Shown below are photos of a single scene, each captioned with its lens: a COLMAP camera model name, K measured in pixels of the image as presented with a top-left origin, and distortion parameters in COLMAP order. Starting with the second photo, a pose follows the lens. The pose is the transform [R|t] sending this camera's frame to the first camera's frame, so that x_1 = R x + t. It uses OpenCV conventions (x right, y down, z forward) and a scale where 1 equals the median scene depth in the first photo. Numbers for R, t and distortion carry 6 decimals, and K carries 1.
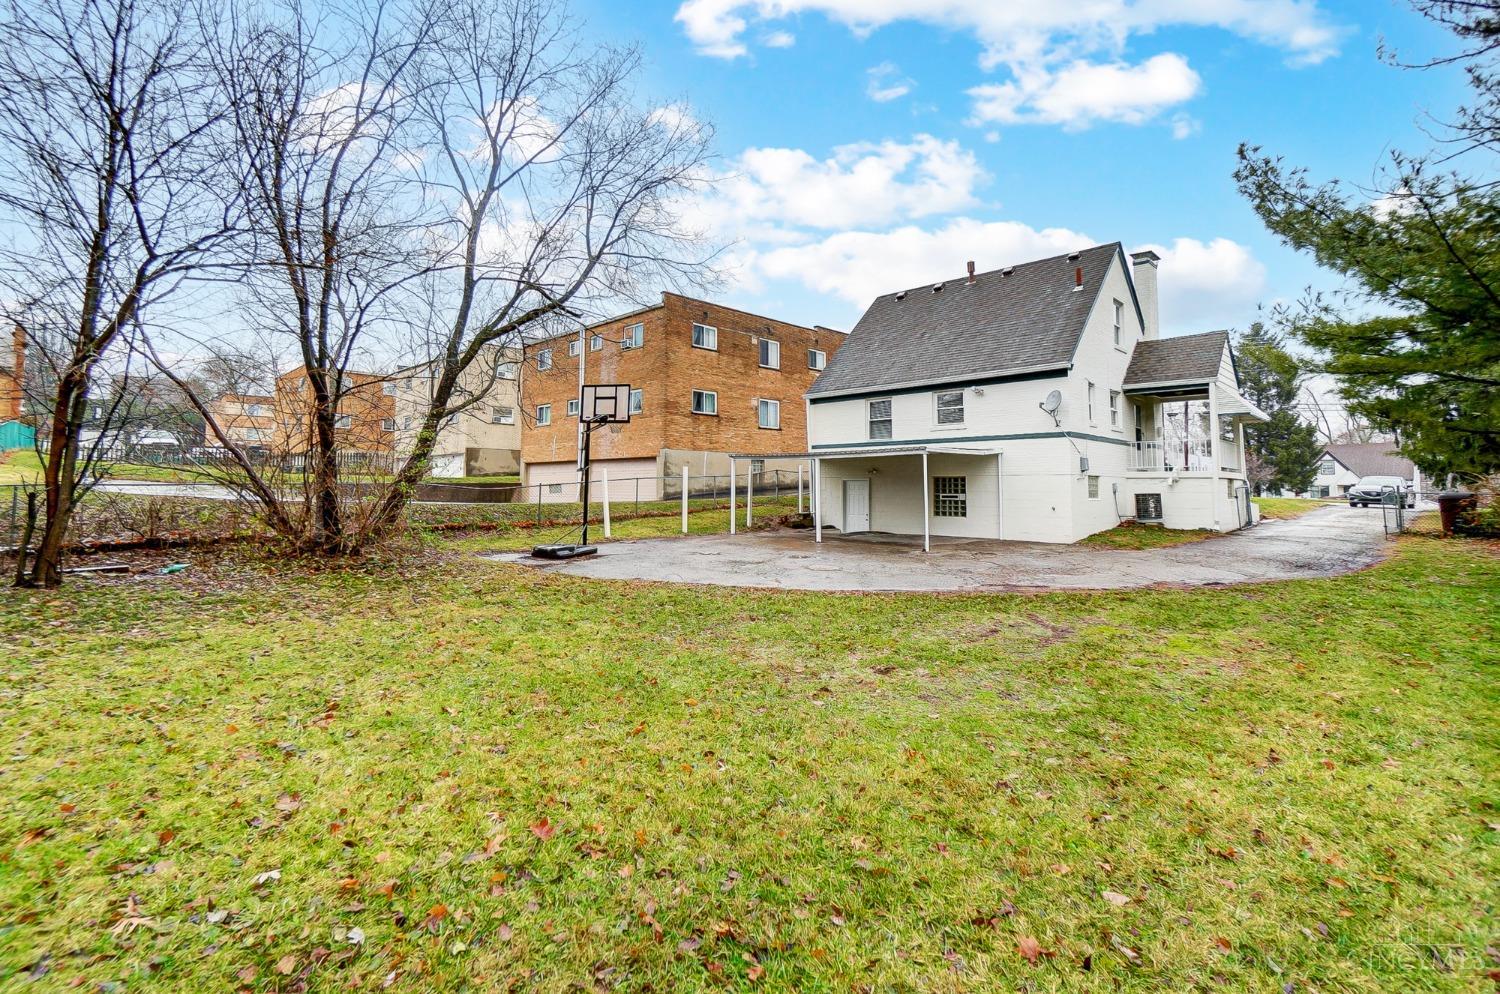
lens RADIAL K [[654.7, 0, 748.6], [0, 654.7, 485.9], [0, 0, 1]] dist [-0.001619, -0.000954]
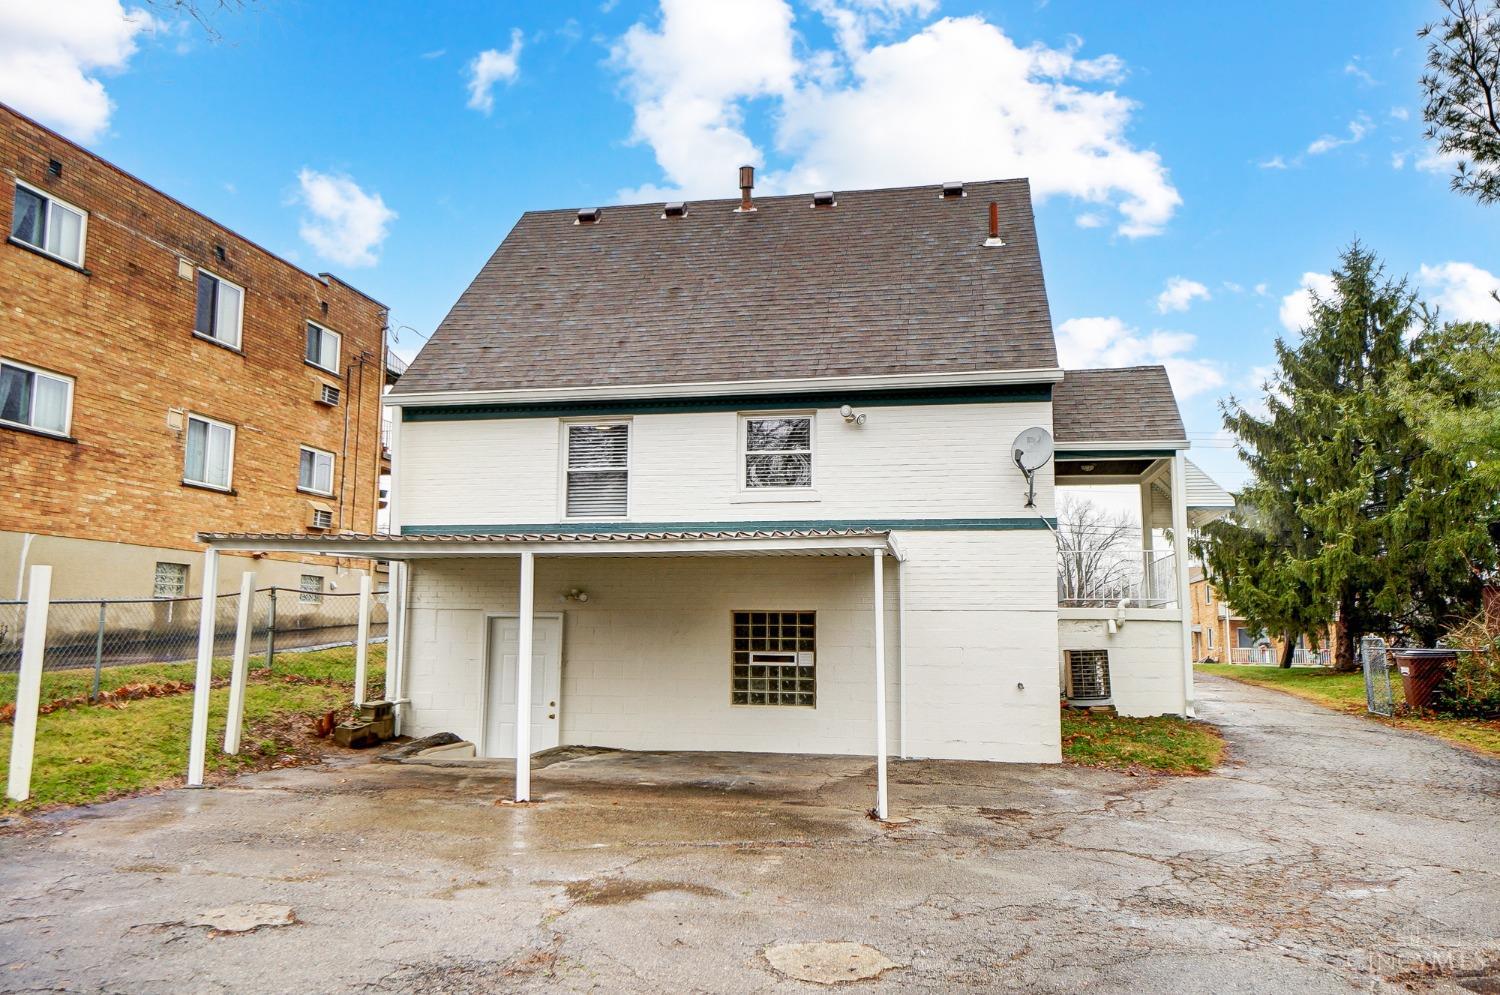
lens RADIAL K [[1094.4, 0, 750.4], [0, 1094.4, 504.6], [0, 0, 1]] dist [0.031643, 0.009342]
pose [[0.834991, 0.067919, 0.546056, -0.095282], [-0.006186, 0.993449, -0.114107, -0.001504], [-0.550228, 0.091901, 0.829942, 0.380321]]
